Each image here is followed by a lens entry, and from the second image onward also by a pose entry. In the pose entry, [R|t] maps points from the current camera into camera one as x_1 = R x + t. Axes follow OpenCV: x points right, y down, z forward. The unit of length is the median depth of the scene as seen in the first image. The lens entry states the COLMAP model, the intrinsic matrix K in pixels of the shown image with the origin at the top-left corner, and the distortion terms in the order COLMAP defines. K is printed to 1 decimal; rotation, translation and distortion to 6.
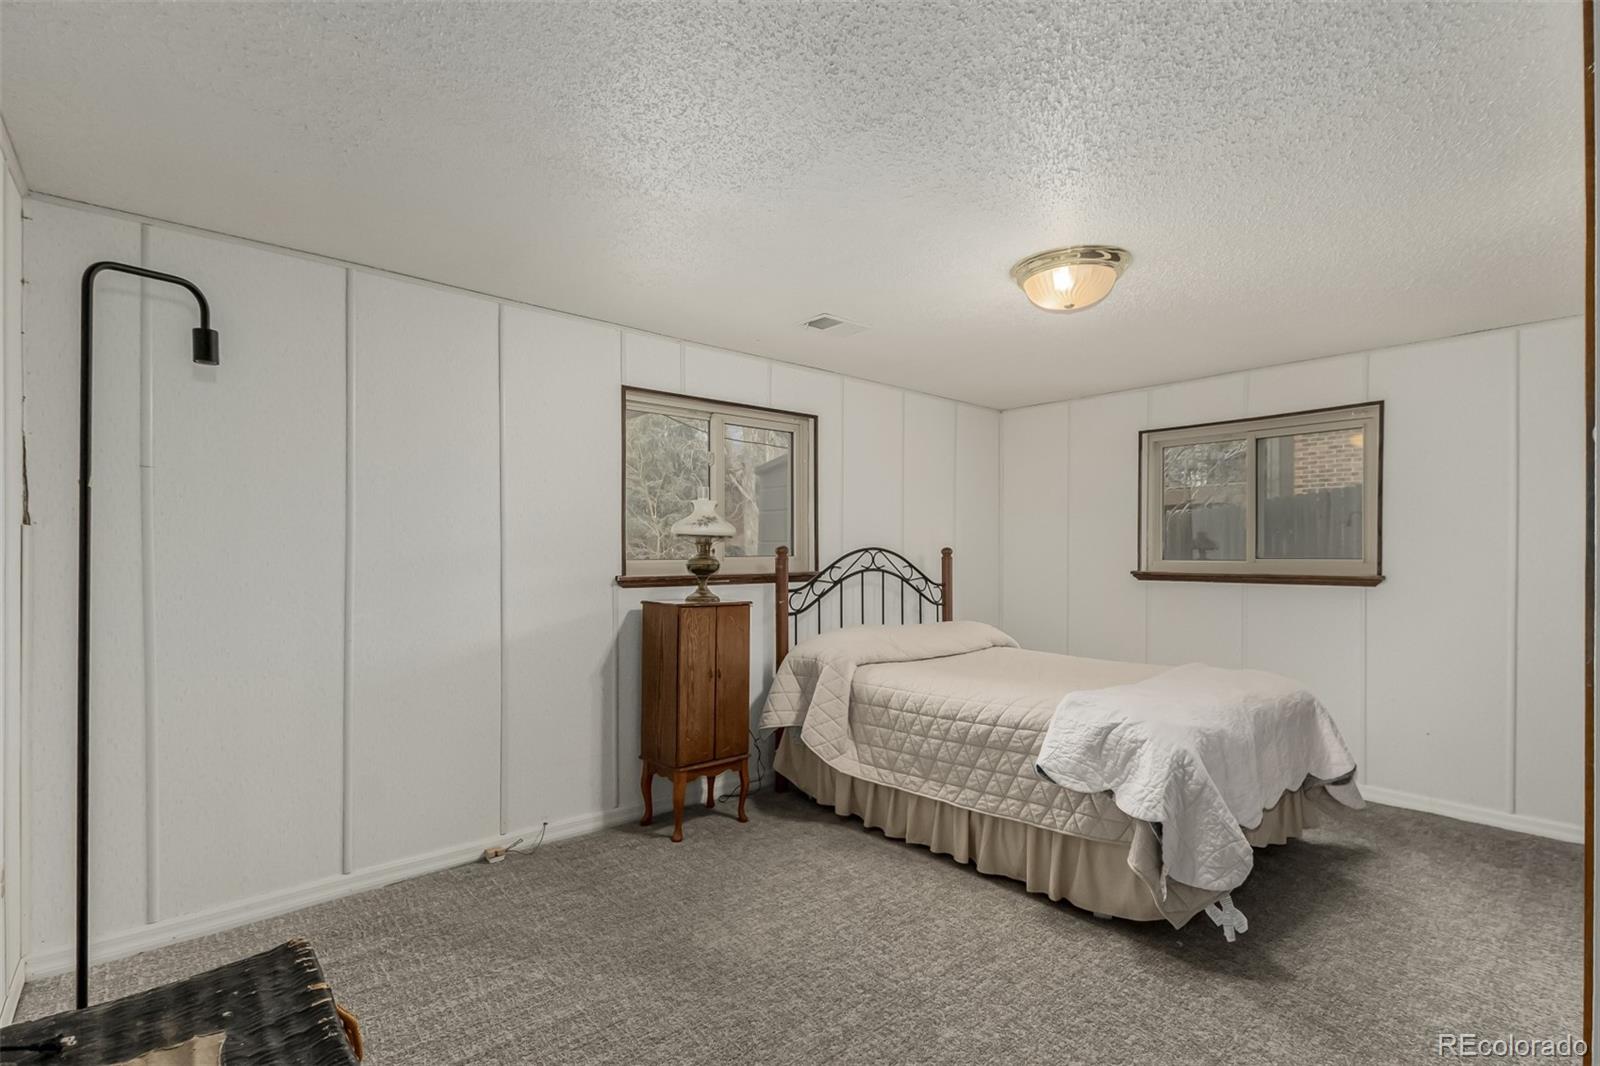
lens RADIAL K [[764.7, 0, 797.1], [0, 764.7, 547.6], [0, 0, 1]] dist [0.012839, -0.001641]
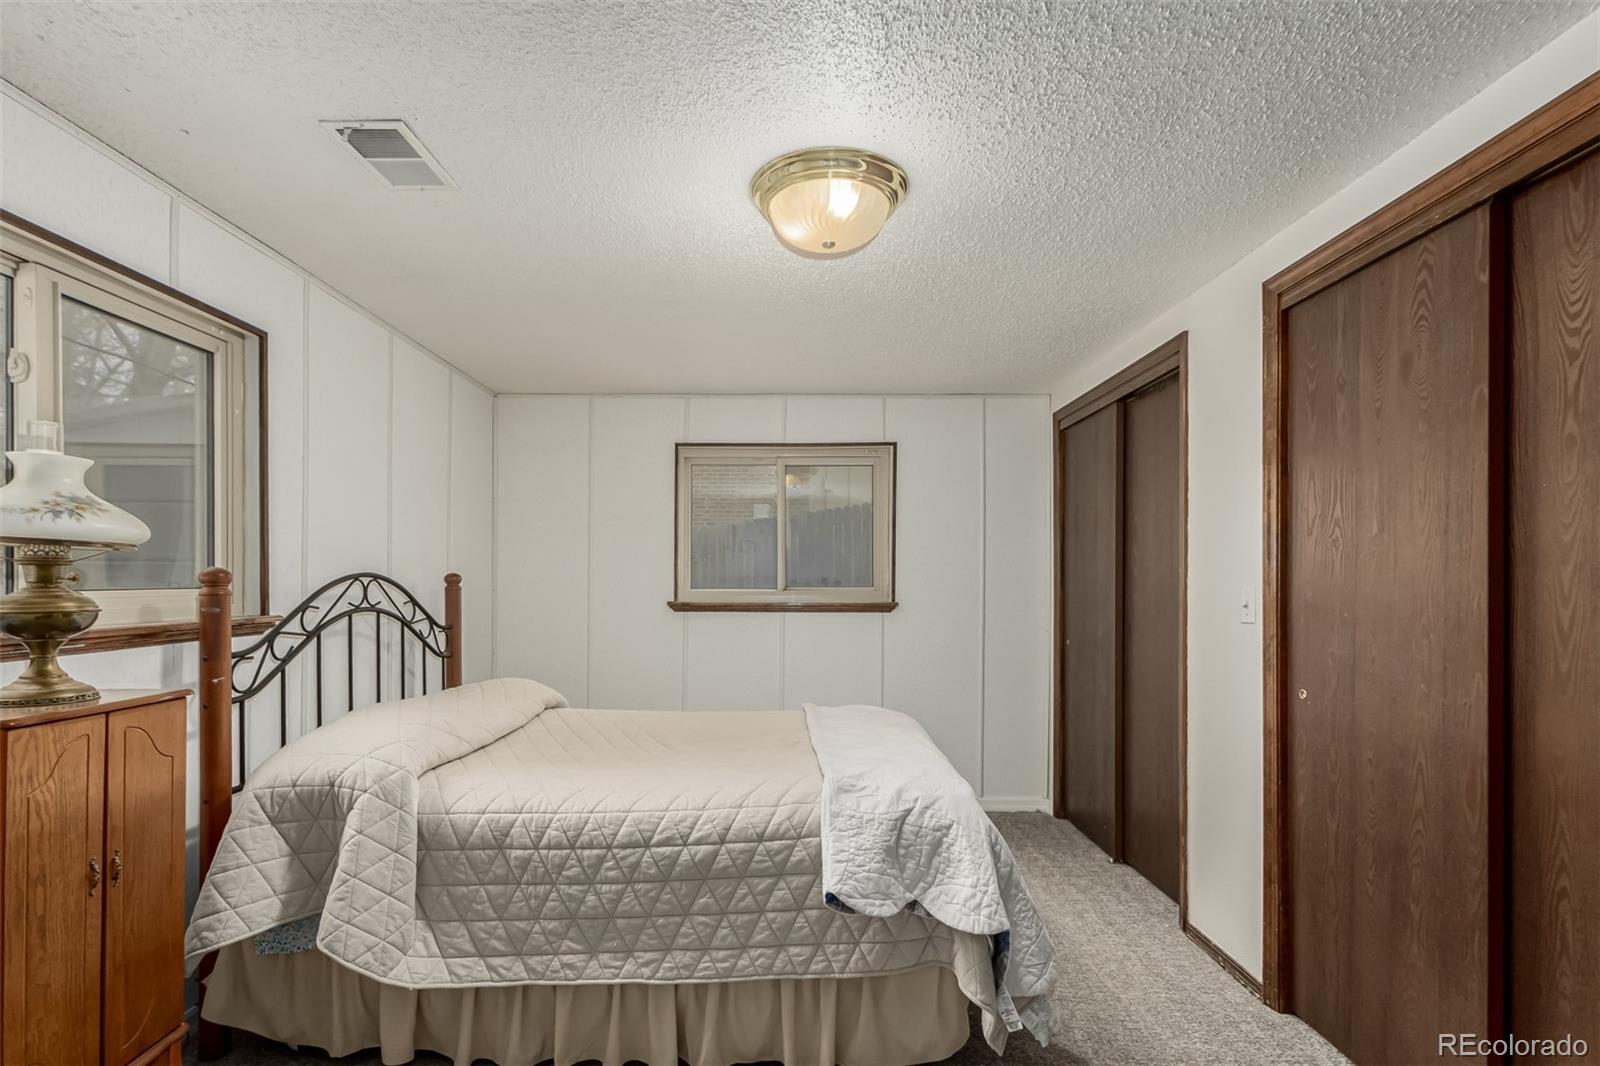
lens RADIAL K [[764.7, 0, 786.0], [0, 764.7, 575.1], [0, 0, 1]] dist [0.012839, -0.001641]
pose [[0.666875, 0.005053, 0.745153, -0.172837], [-0.006349, 0.999979, -0.001099, 0.000032], [-0.745143, -0.003999, 0.666893, 0.441711]]
